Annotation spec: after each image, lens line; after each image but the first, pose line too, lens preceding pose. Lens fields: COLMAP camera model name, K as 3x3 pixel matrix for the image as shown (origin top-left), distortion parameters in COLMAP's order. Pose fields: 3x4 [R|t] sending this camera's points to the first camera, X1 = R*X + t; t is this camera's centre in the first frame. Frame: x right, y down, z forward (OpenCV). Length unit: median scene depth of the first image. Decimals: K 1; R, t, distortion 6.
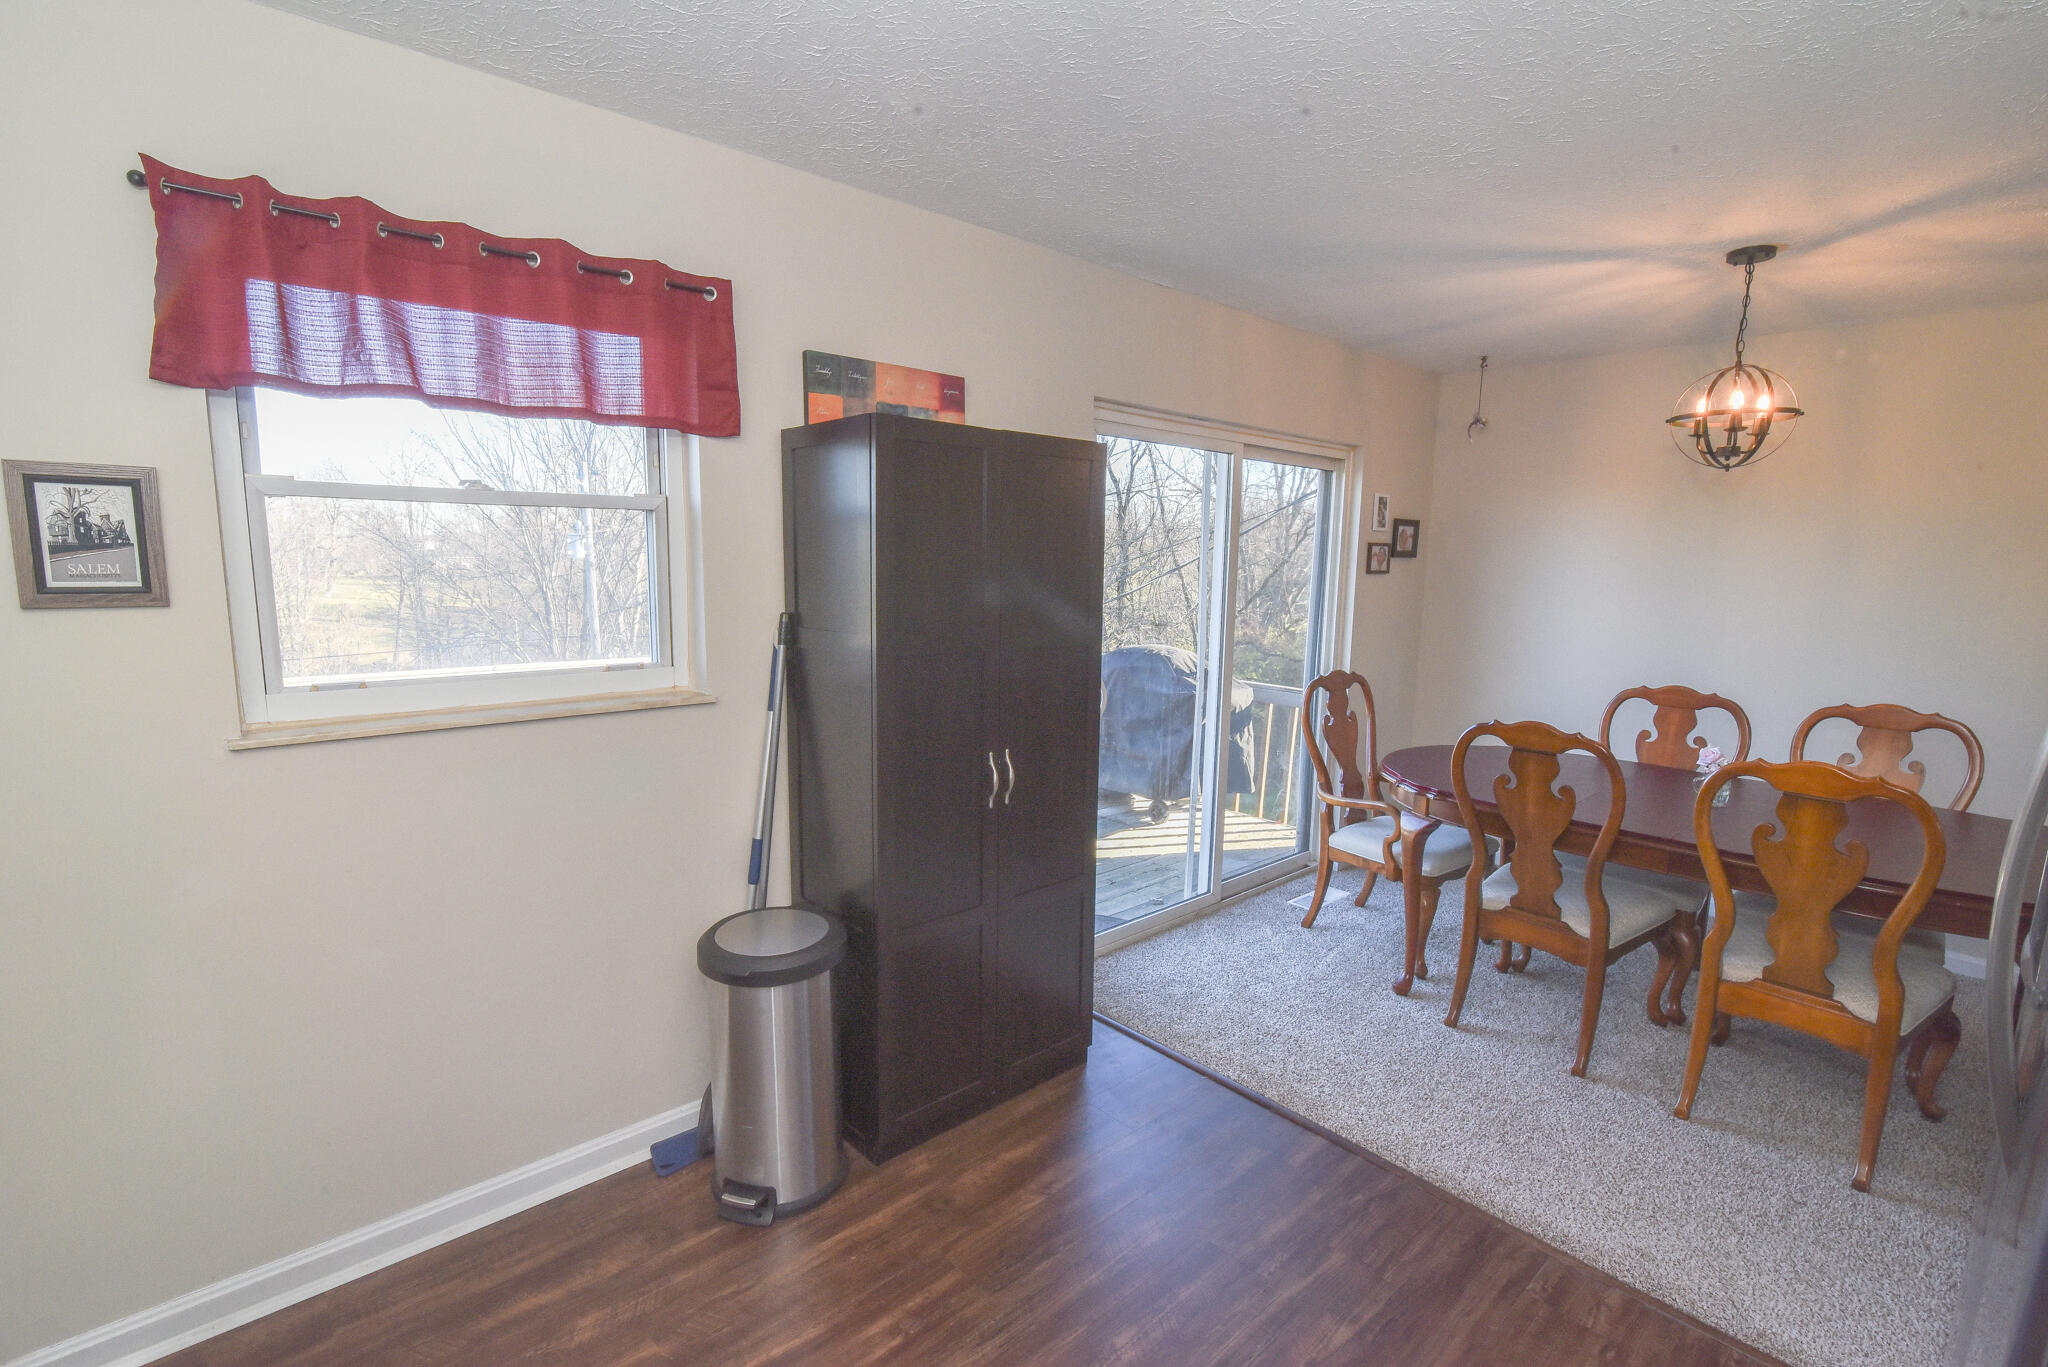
lens RADIAL K [[934.7, 0, 1017.0], [0, 934.7, 696.6], [0, 0, 1]] dist [-0.019351, 0.000588]
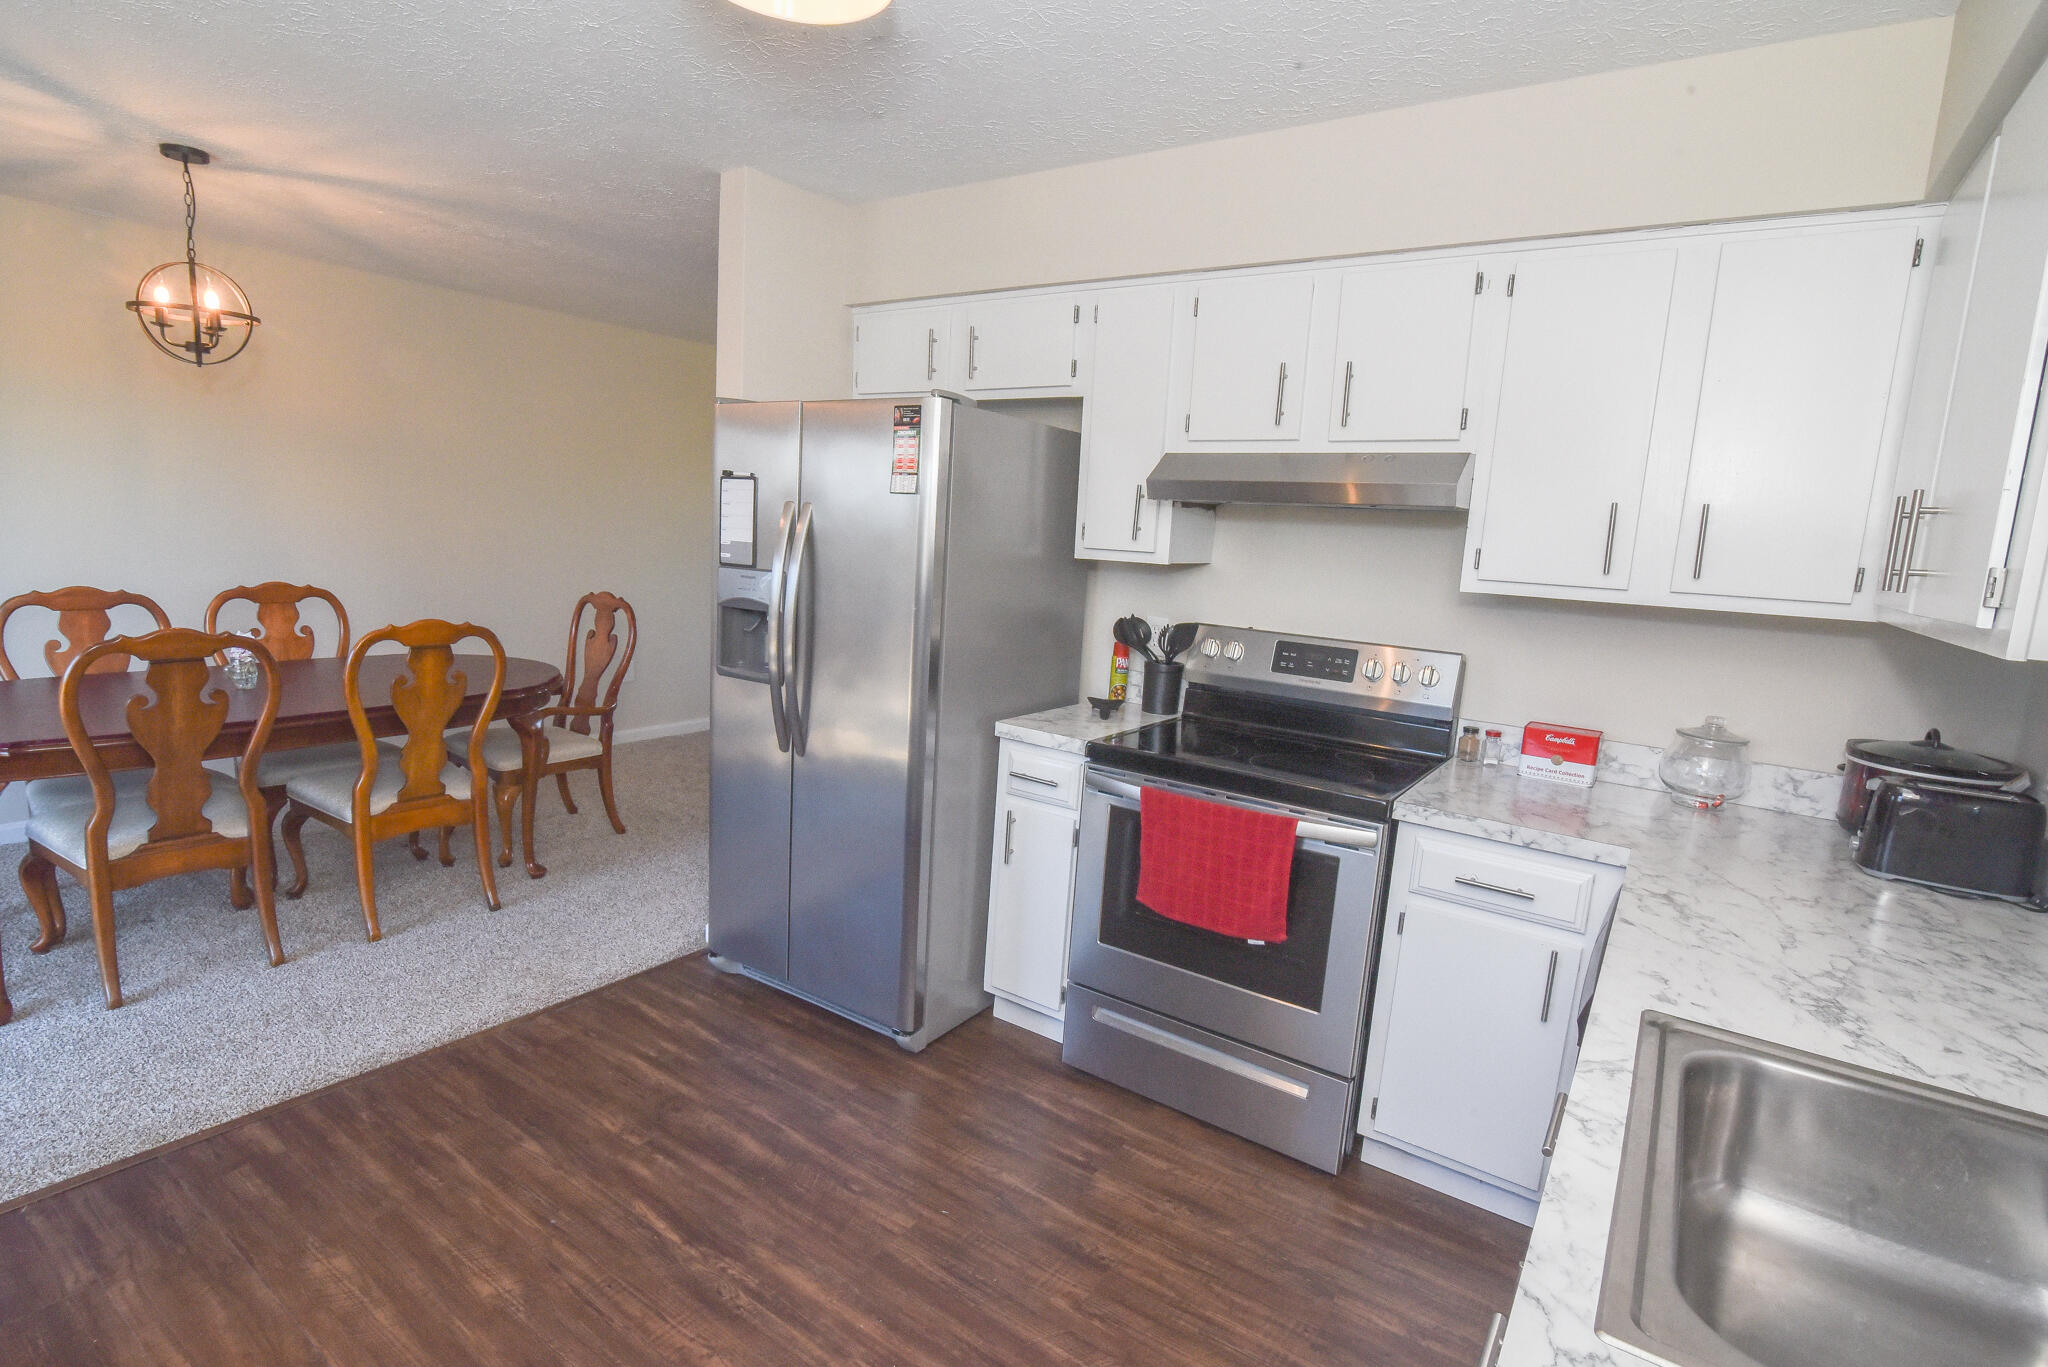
lens RADIAL K [[998.6, 0, 1015.2], [0, 998.6, 697.7], [0, 0, 1]] dist [-0.016454, -0.000214]
pose [[-0.225905, -0.194871, 0.954459, -0.679237], [0.085538, 0.972035, 0.218705, -0.057457], [-0.970387, 0.131049, -0.202918, 0.470564]]
